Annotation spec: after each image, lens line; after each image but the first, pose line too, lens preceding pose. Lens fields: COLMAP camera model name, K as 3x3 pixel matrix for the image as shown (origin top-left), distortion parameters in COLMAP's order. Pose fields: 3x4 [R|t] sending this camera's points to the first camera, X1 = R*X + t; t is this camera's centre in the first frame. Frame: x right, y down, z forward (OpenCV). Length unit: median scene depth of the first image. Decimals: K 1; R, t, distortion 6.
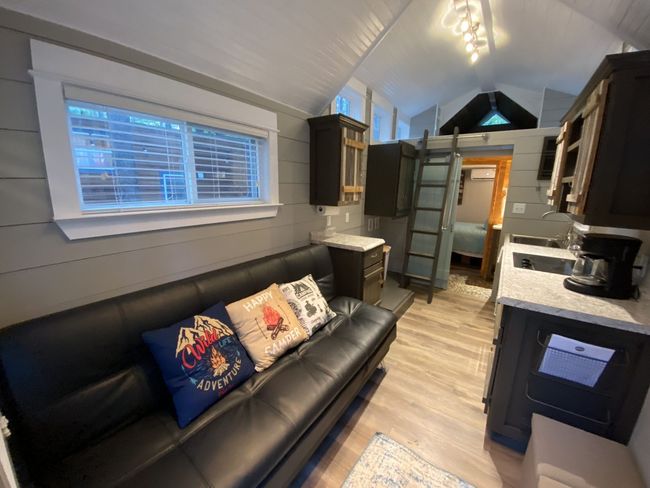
lens RADIAL K [[267.2, 0, 326.1], [0, 267.2, 243.5], [0, 0, 1]] dist [-0.000775, -0.000235]
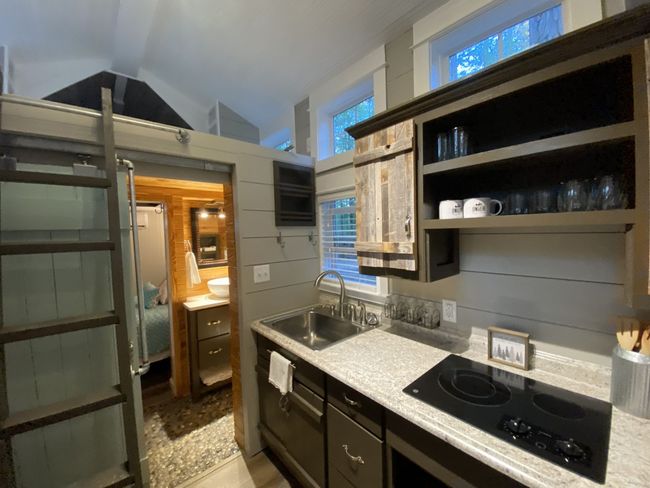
lens RADIAL K [[267.2, 0, 327.1], [0, 267.2, 245.8], [0, 0, 1]] dist [-0.000775, -0.000235]
pose [[0.257991, -0.065889, 0.963898, 0.188402], [0.233636, 0.972316, 0.003931, -0.146397], [-0.937473, 0.224187, 0.266243, 0.639640]]
